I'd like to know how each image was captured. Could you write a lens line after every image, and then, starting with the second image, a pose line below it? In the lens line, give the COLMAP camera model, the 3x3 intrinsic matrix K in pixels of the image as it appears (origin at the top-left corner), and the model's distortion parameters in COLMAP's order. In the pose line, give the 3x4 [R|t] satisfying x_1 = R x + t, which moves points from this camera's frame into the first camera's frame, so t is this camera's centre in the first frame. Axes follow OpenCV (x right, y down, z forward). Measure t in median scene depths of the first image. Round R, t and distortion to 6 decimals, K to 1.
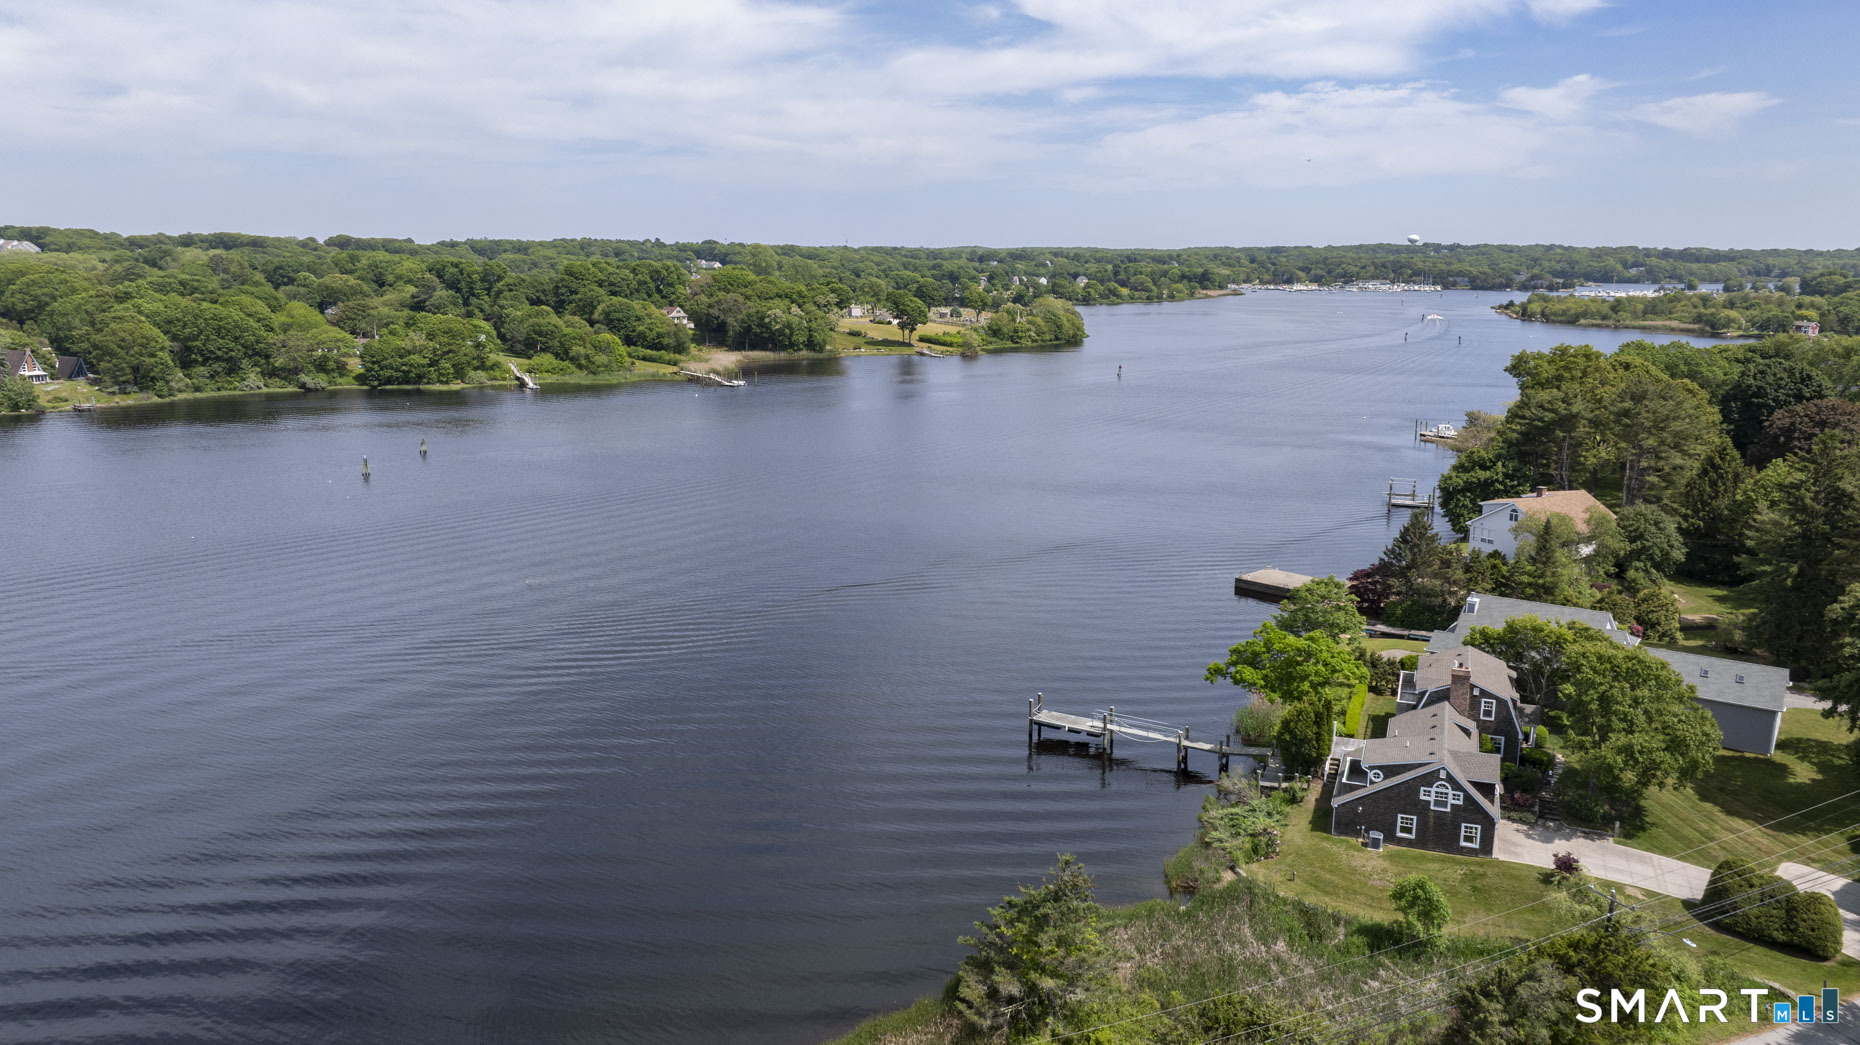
lens RADIAL K [[1311.6, 0, 930.0], [0, 1311.6, 522.5], [0, 0, 1]] dist [-0.010842, 0.009099]
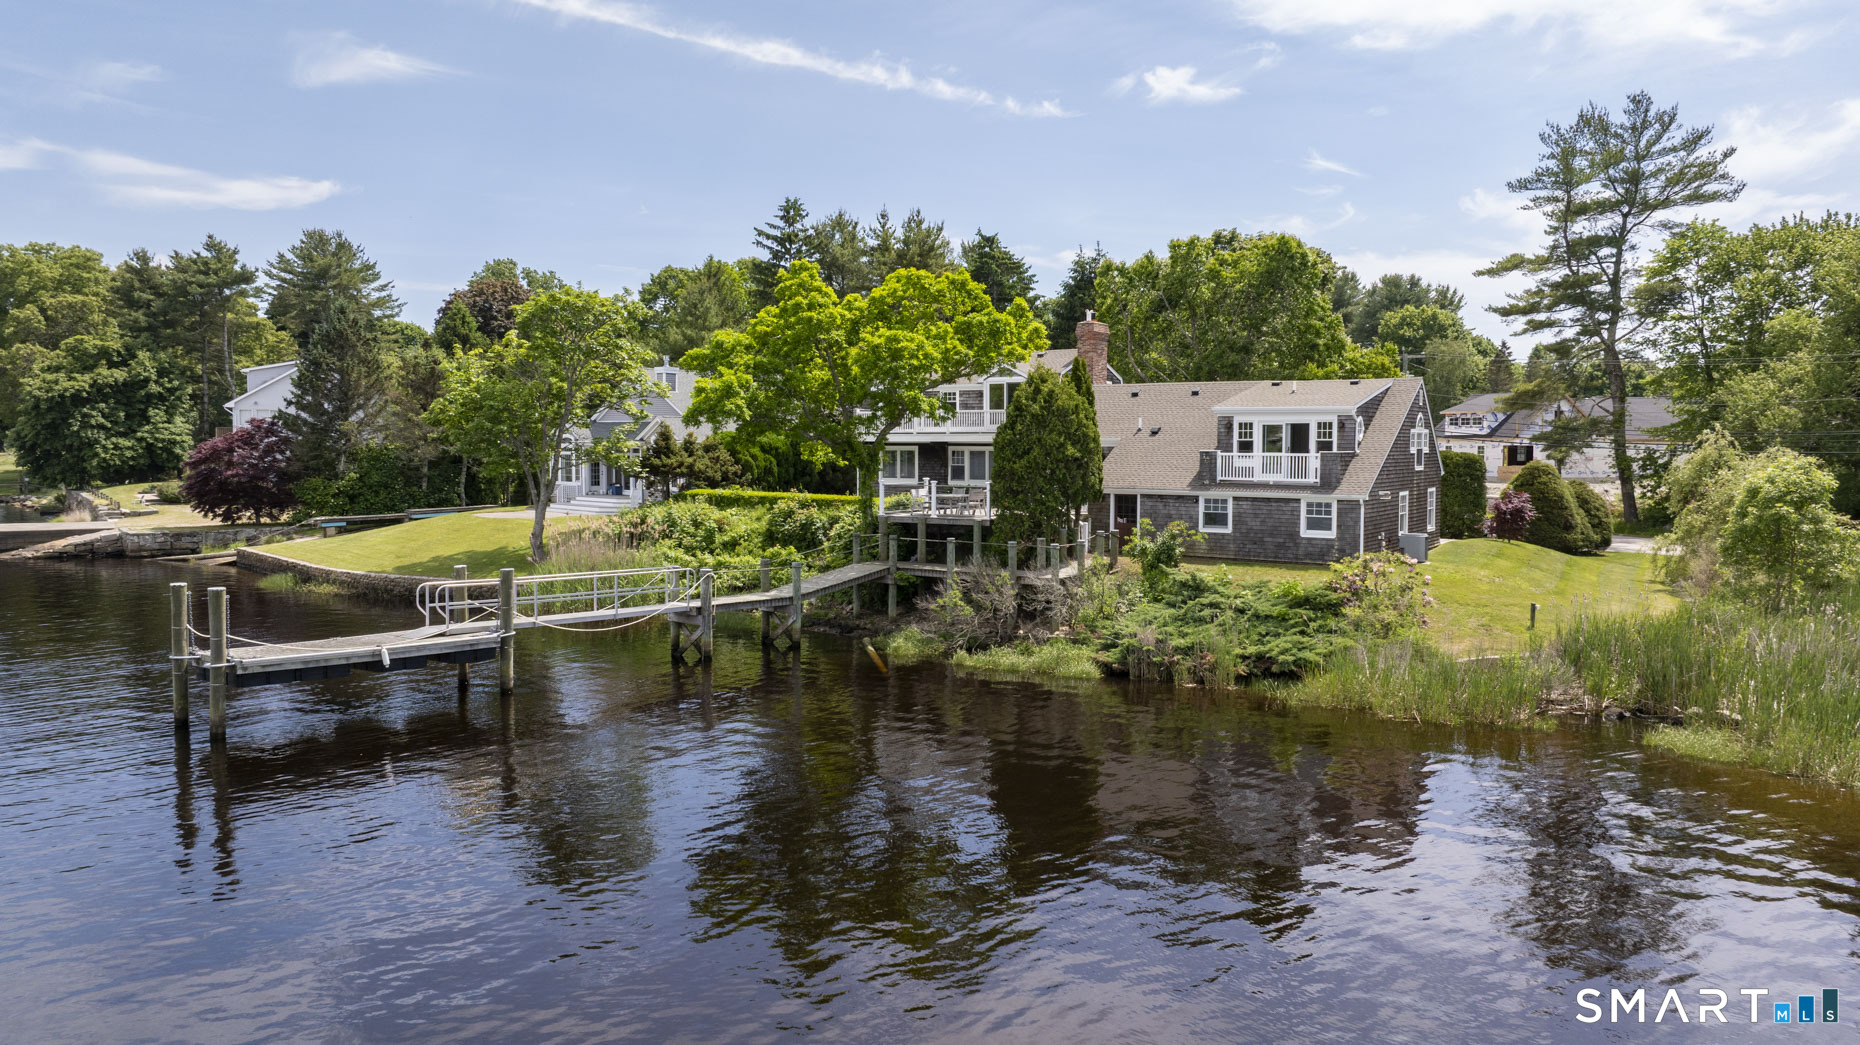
lens RADIAL K [[1311.6, 0, 930.0], [0, 1311.6, 522.5], [0, 0, 1]] dist [-0.010842, 0.009099]
pose [[0.200995, -0.052196, 0.978201, -0.155003], [0.198459, 0.980042, 0.011516, 0.170973], [-0.959278, 0.191818, 0.207343, 0.951721]]
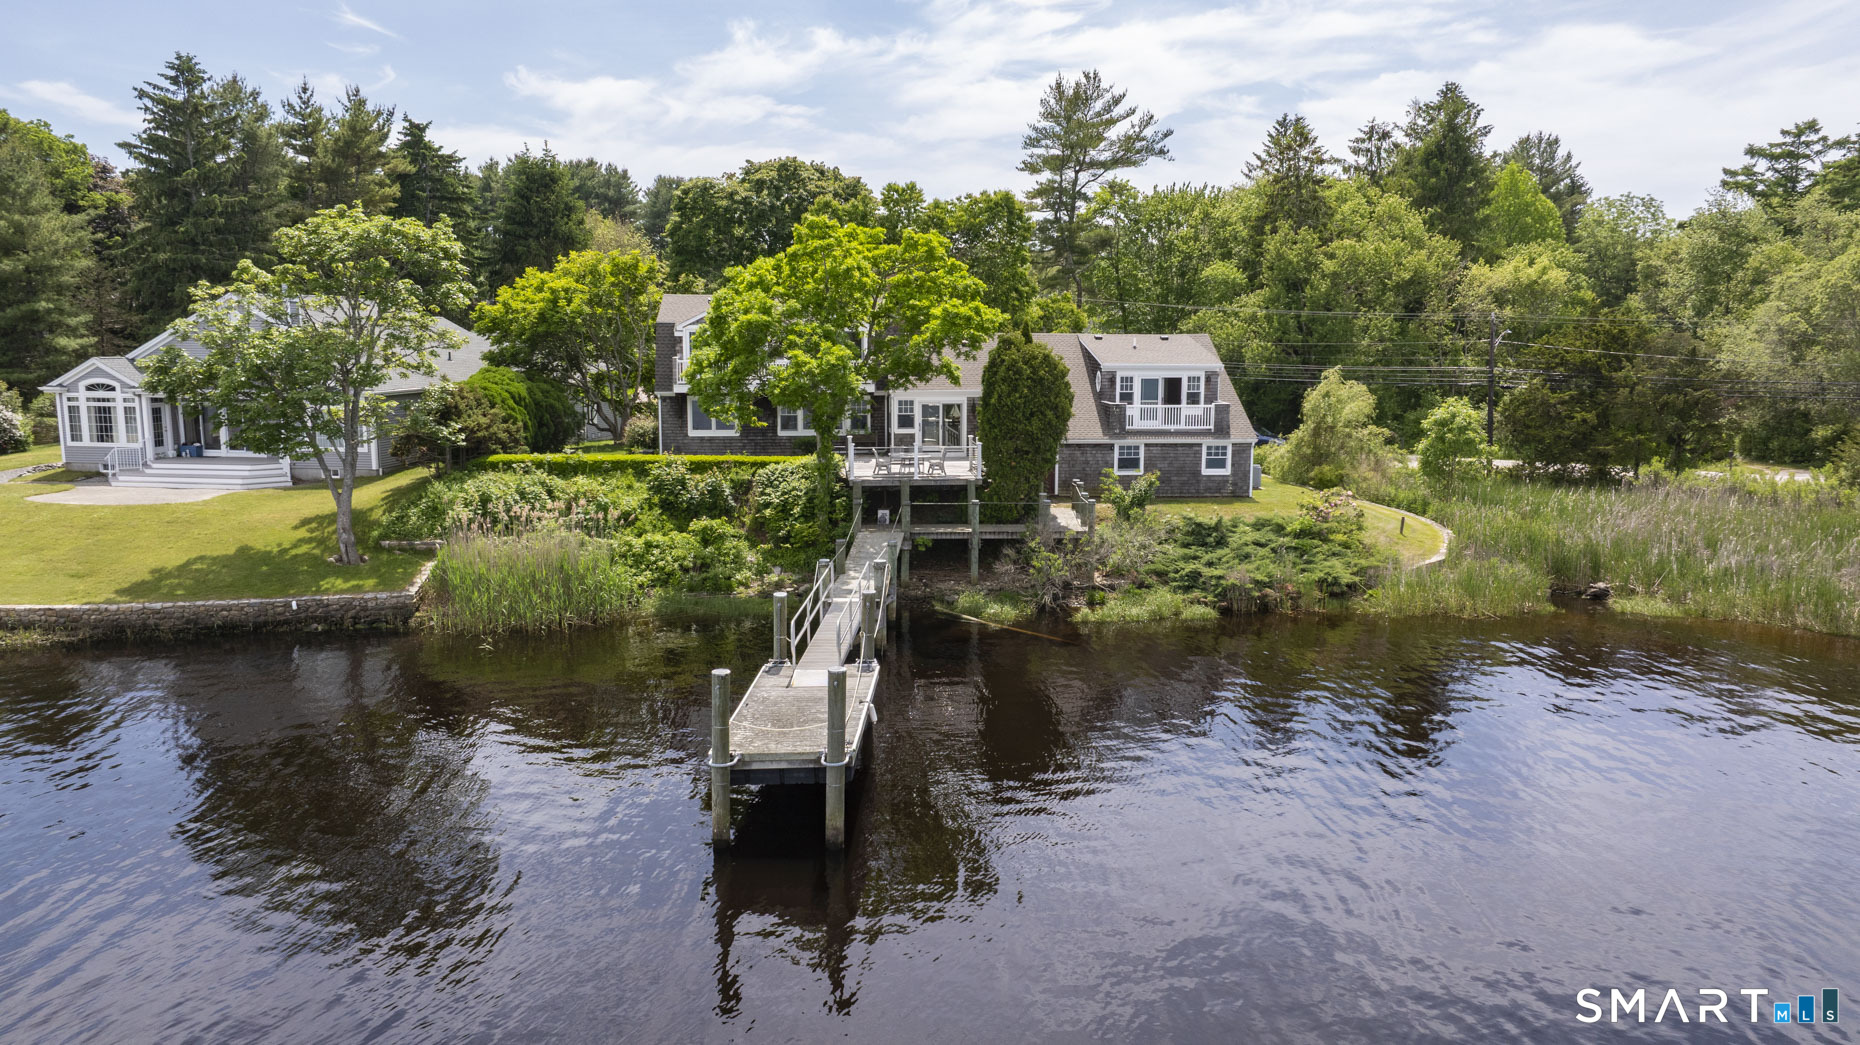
lens RADIAL K [[1311.6, 0, 930.0], [0, 1311.6, 522.5], [0, 0, 1]] dist [-0.010842, 0.009099]
pose [[-0.462225, -0.127958, 0.877482, -0.118149], [0.183457, 0.954328, 0.235802, 0.083000], [-0.867578, 0.269974, -0.417639, 1.232723]]
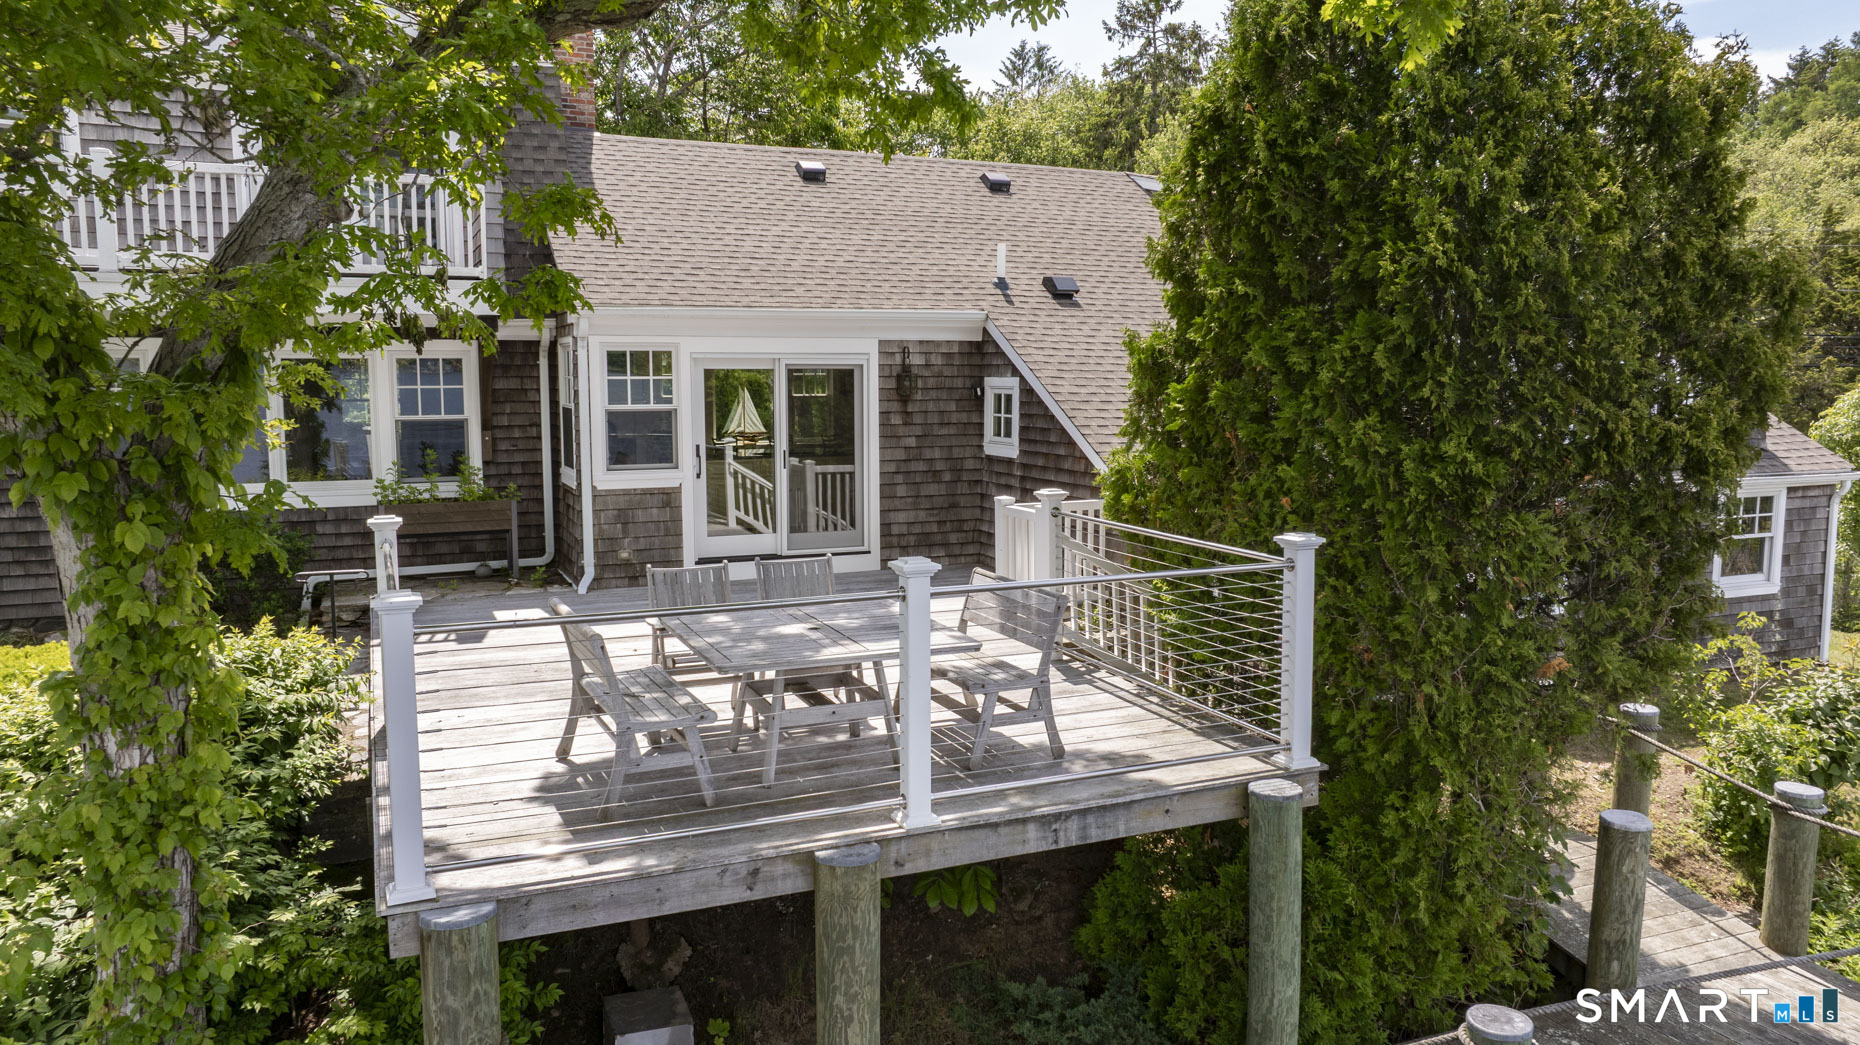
lens RADIAL K [[1301.0, 0, 930.0], [0, 1301.0, 522.5], [0, 0, 1]] dist [-0.012982, -0.000252]
pose [[-0.717831, -0.073819, 0.692293, 0.243268], [0.148166, 0.955387, 0.255505, 0.145901], [-0.680269, 0.285984, -0.674869, 1.079321]]
